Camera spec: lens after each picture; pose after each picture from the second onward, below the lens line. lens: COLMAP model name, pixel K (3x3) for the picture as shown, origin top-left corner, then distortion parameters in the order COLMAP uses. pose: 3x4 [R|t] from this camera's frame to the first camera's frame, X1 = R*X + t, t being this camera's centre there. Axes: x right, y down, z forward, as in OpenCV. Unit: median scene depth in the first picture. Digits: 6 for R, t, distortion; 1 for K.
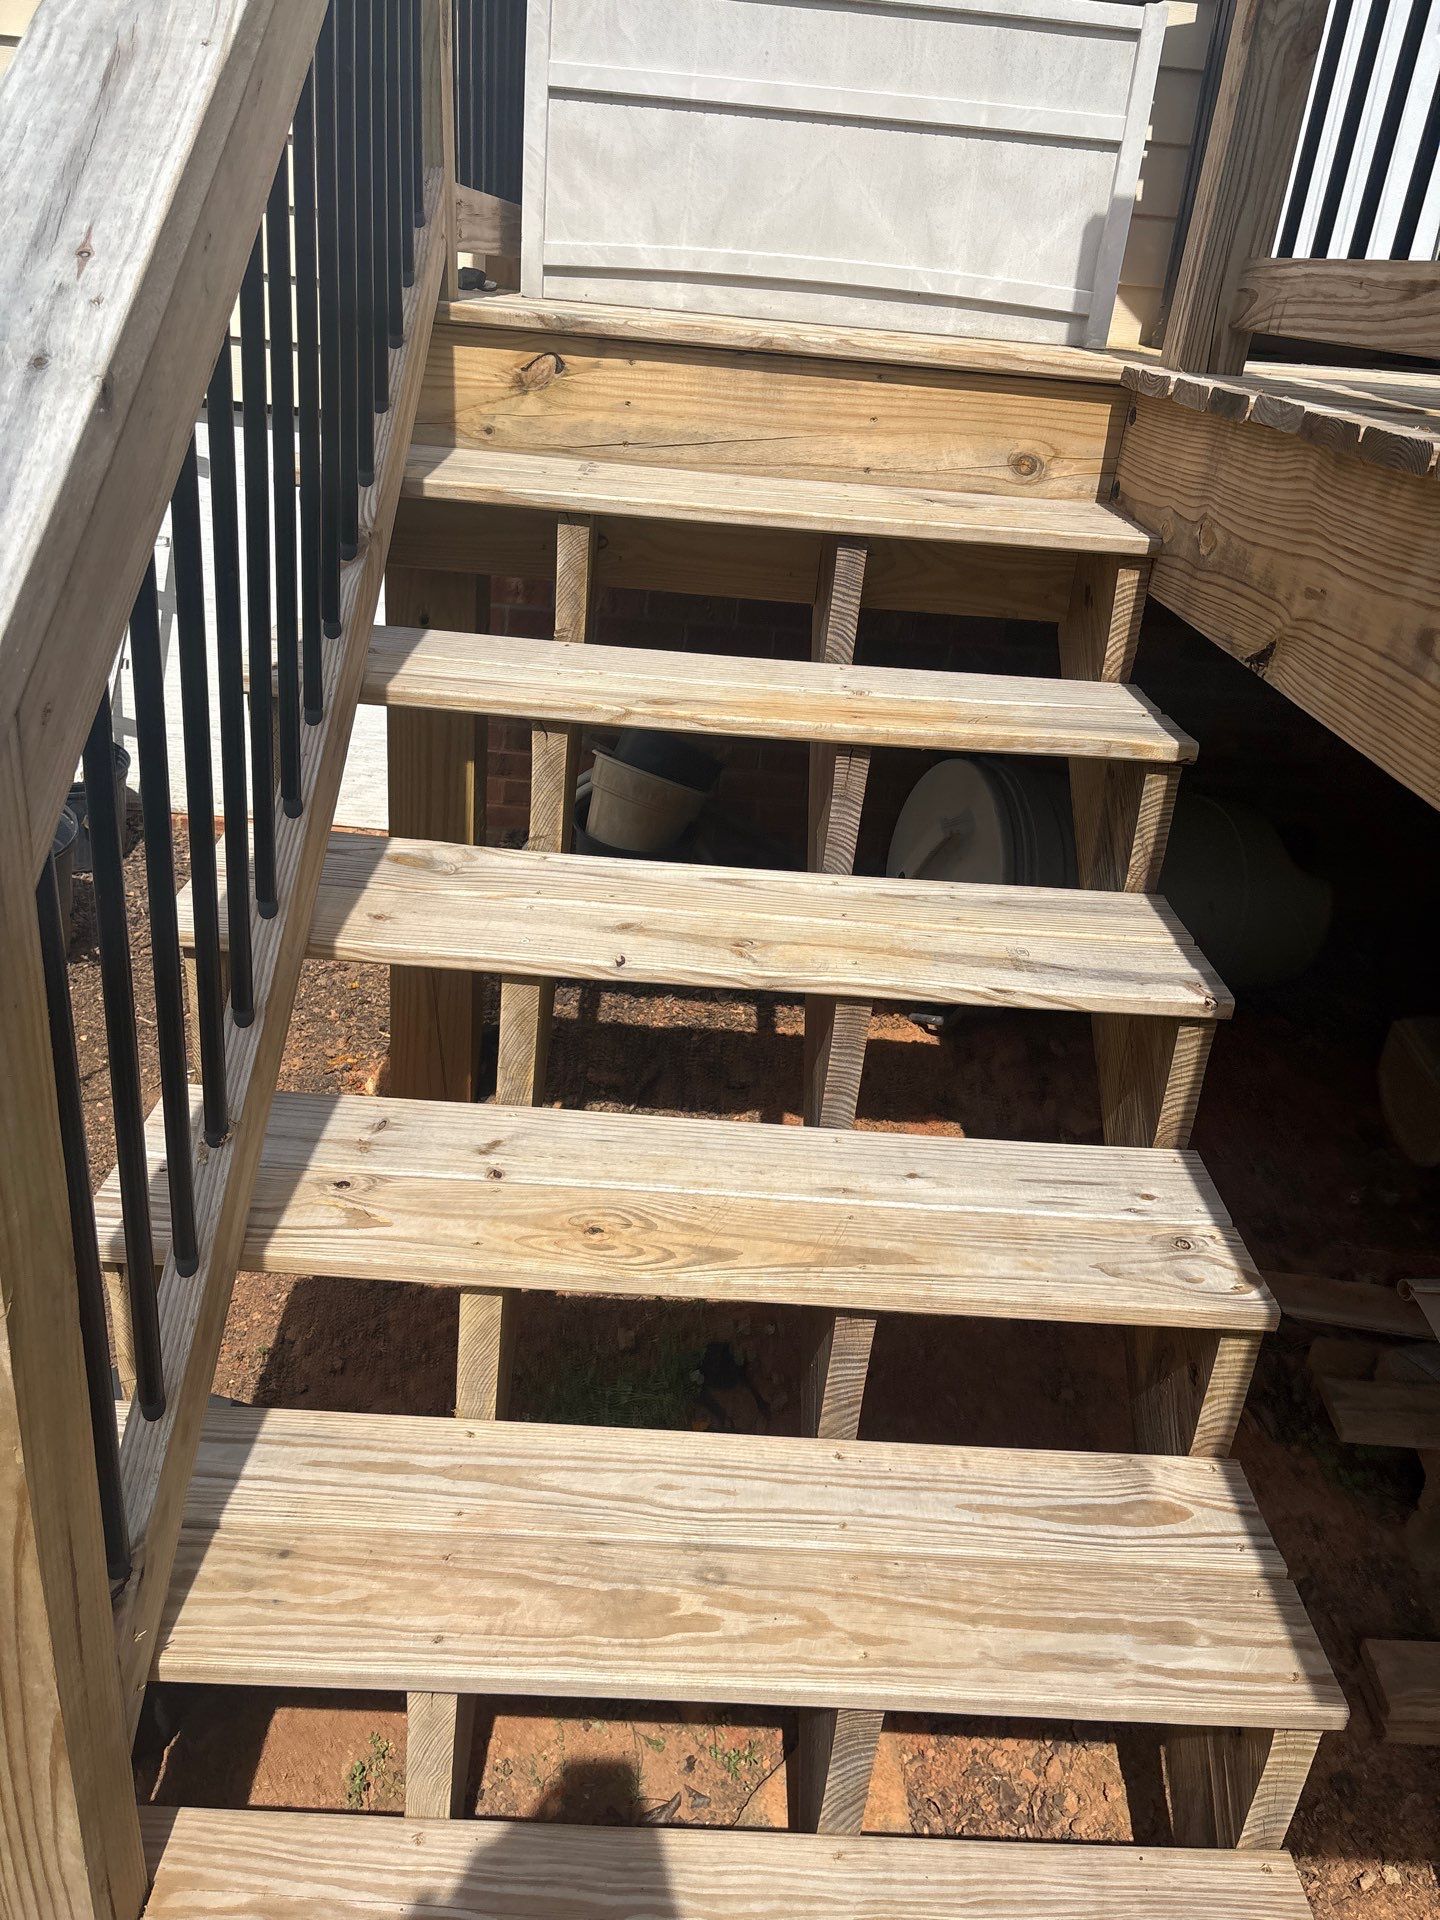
lens RADIAL K [[1481.4, 0, 719.4], [0, 1481.4, 969.0], [0, 0, 1]] dist [0.022447, -0.014963]
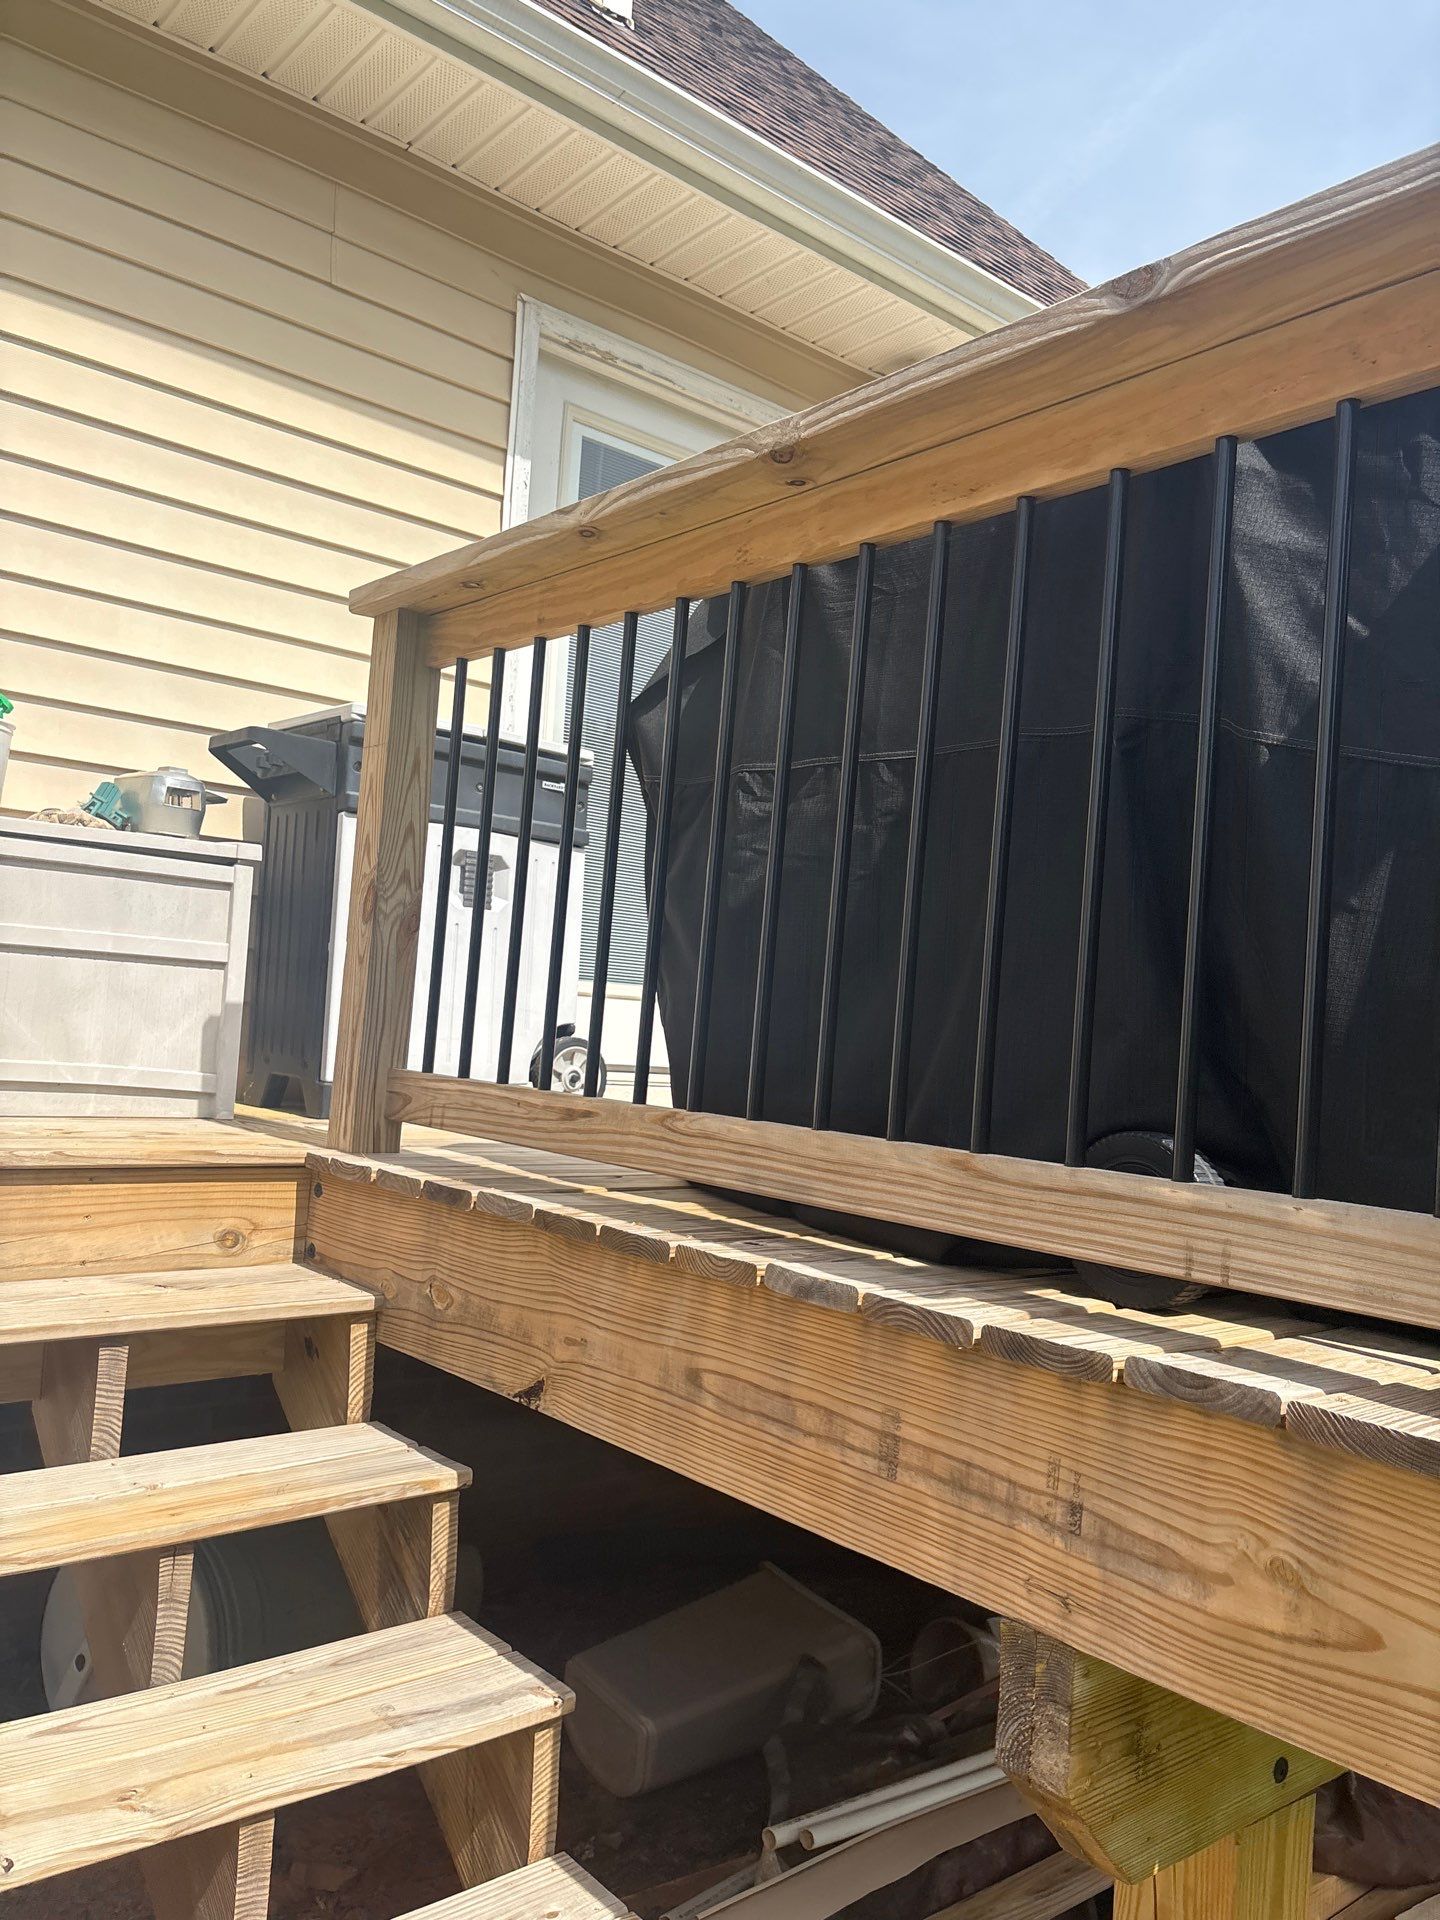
lens RADIAL K [[1481.4, 0, 713.6], [0, 1481.4, 964.3], [0, 0, 1]] dist [0.022447, -0.014963]
pose [[0.768413, -0.004510, 0.639938, -0.257250], [0.271300, 0.907965, -0.319367, -0.078861], [-0.579601, 0.419021, 0.698916, -0.092028]]
